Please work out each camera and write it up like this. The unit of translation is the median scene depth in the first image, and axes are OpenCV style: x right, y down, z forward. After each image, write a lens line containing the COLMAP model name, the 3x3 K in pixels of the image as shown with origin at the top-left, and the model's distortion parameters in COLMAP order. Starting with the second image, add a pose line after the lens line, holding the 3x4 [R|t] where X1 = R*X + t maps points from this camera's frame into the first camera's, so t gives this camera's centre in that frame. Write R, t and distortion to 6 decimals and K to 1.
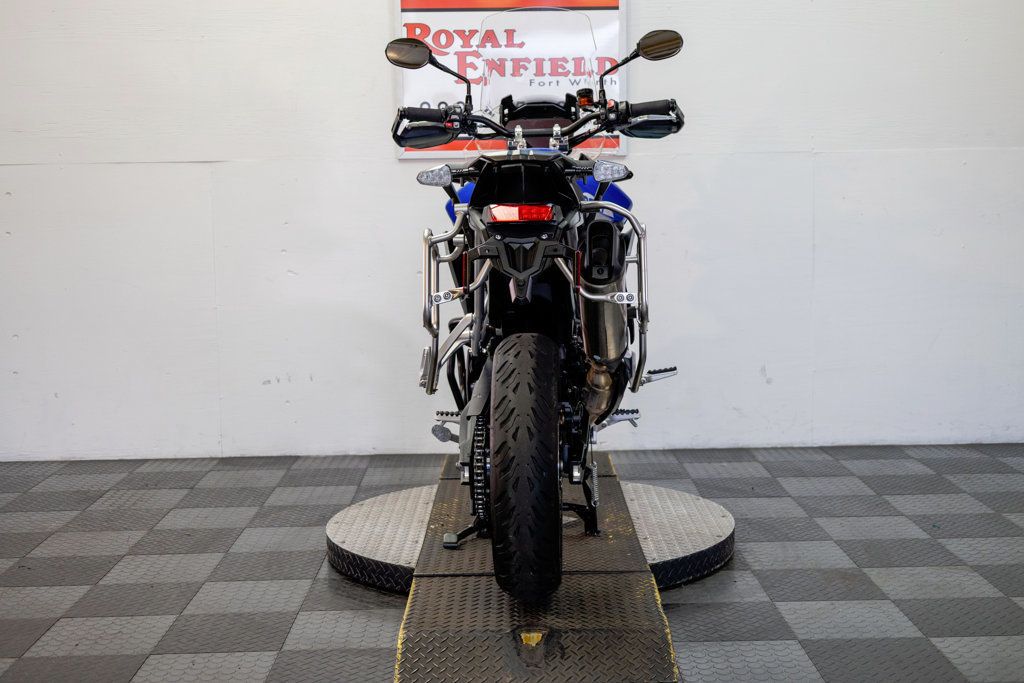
lens RADIAL K [[1432.6, 0, 512.0], [0, 1432.6, 341.5], [0, 0, 1]] dist [0.016318, 0.061170]
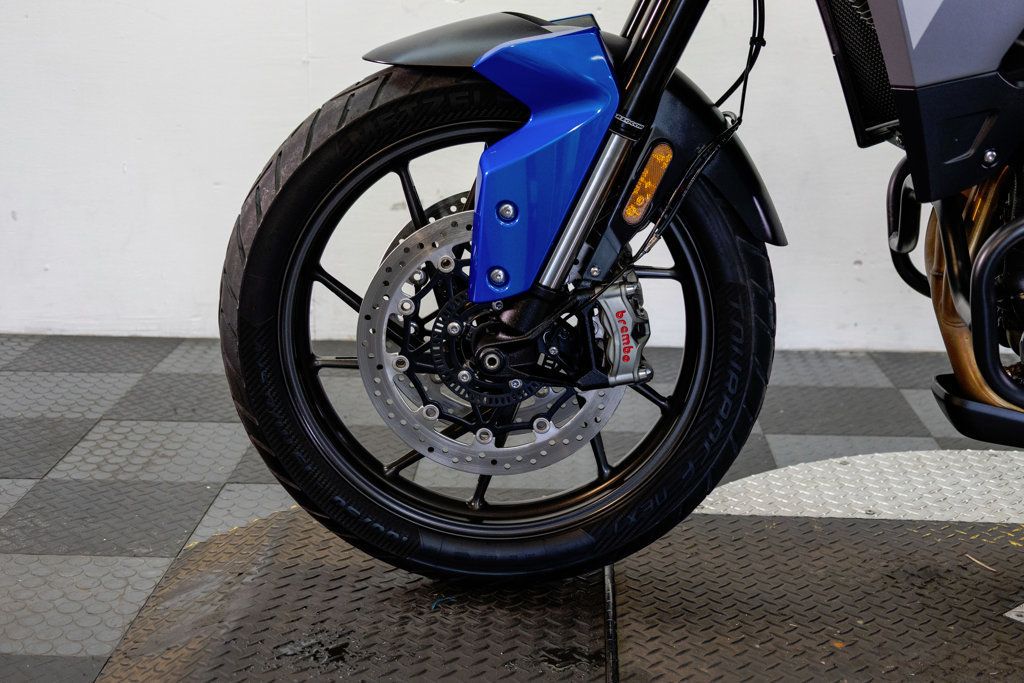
lens RADIAL K [[1432.6, 0, 512.0], [0, 1432.6, 341.5], [0, 0, 1]] dist [0.016318, 0.061170]
pose [[0.998725, 0.038735, -0.032369, -0.114267], [-0.033394, 0.987851, 0.151771, -0.004585], [0.037854, -0.150497, 0.987886, 0.481686]]
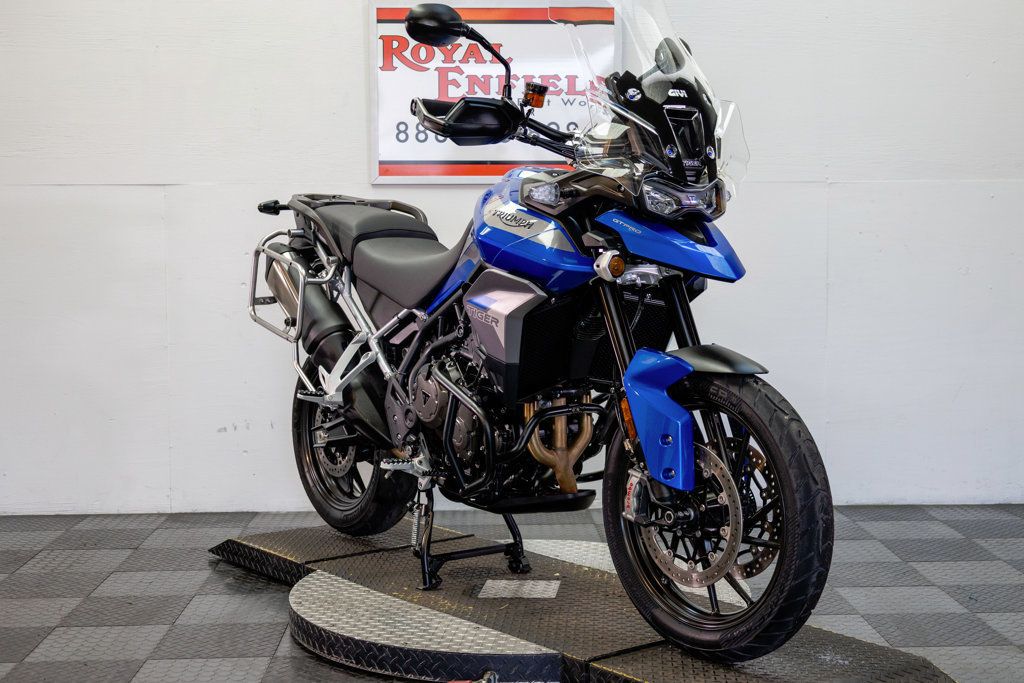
lens RADIAL K [[1490.5, 0, 512.0], [0, 1490.5, 341.5], [0, 0, 1]] dist [0.012487, 0.038046]
pose [[0.999748, 0.009587, 0.020301, -0.009098], [-0.008966, 0.999495, -0.030482, -0.000052], [-0.020583, 0.030293, 0.999329, 0.061030]]
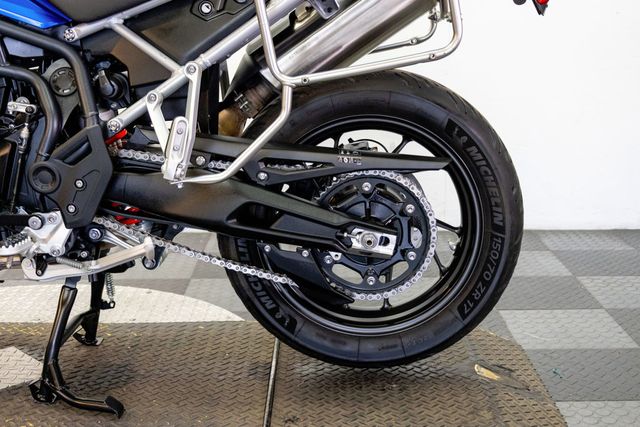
lens RADIAL K [[895.4, 0, 320.0], [0, 895.4, 213.5], [0, 0, 1]] dist [0.016318, 0.061170]
pose [[0.999856, 0.012609, -0.011392, 0.141944], [-0.011119, 0.992401, 0.122542, -0.008149], [0.012851, -0.122398, 0.992398, 0.443011]]
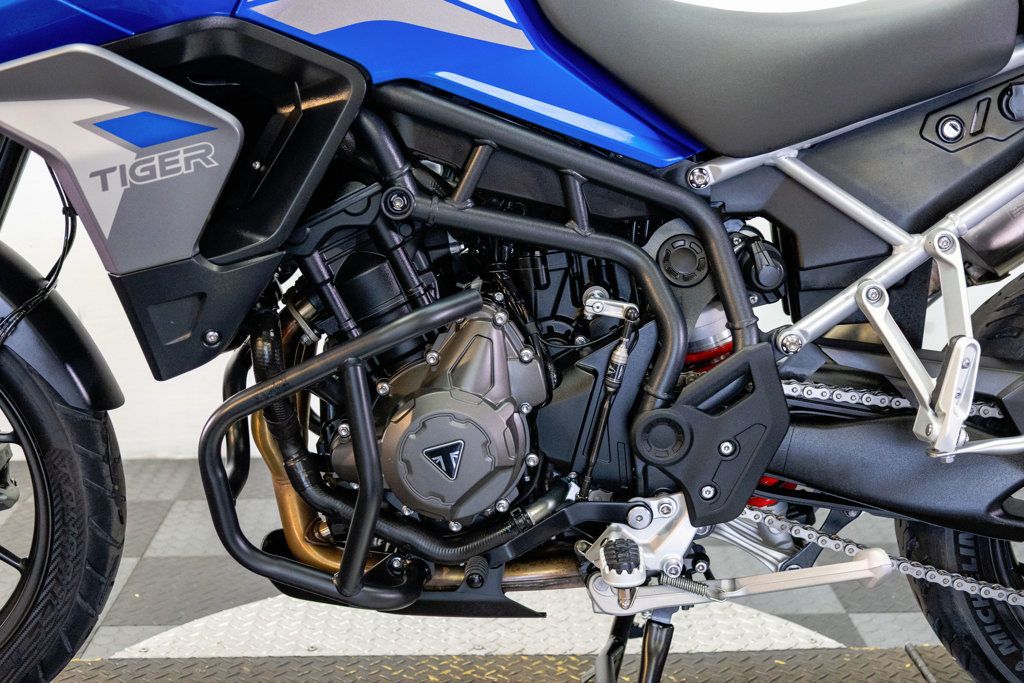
lens RADIAL K [[1432.6, 0, 512.0], [0, 1432.6, 341.5], [0, 0, 1]] dist [0.016318, 0.061170]
pose [[0.999737, 0.004950, 0.022415, 0.009488], [-0.007514, 0.993246, 0.115781, -0.030714], [-0.021690, -0.115919, 0.993022, 0.481728]]
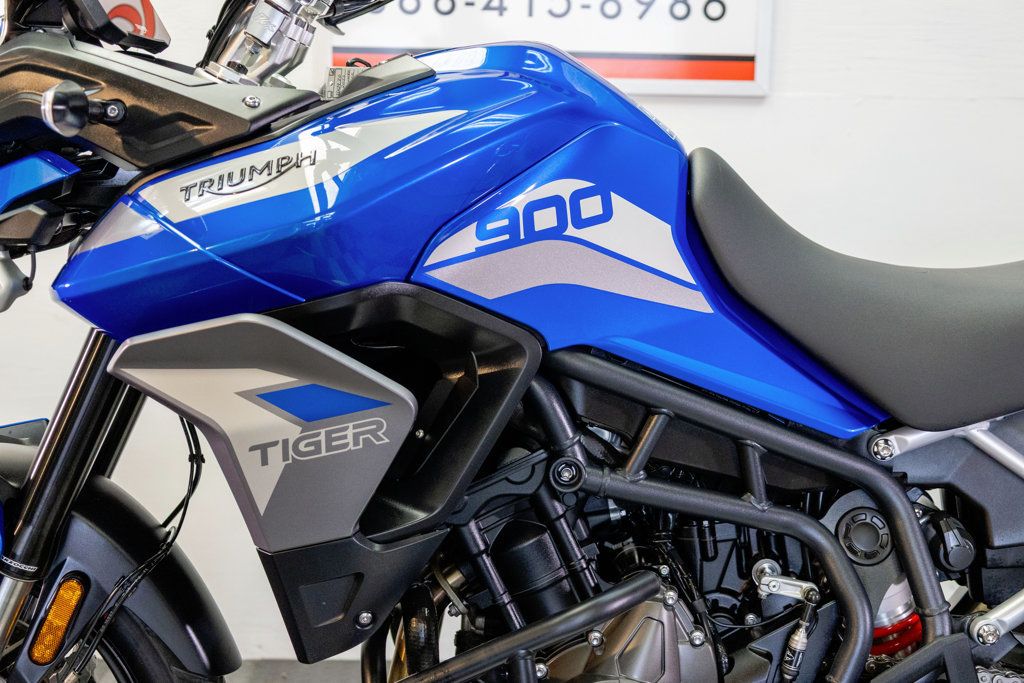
lens RADIAL K [[1432.6, 0, 512.0], [0, 1432.6, 341.5], [0, 0, 1]] dist [0.016318, 0.061170]
pose [[0.999281, 0.028025, 0.025525, -0.022099], [-0.028655, 0.999285, 0.024658, -0.053898], [-0.024816, -0.025372, 0.999370, 0.502686]]
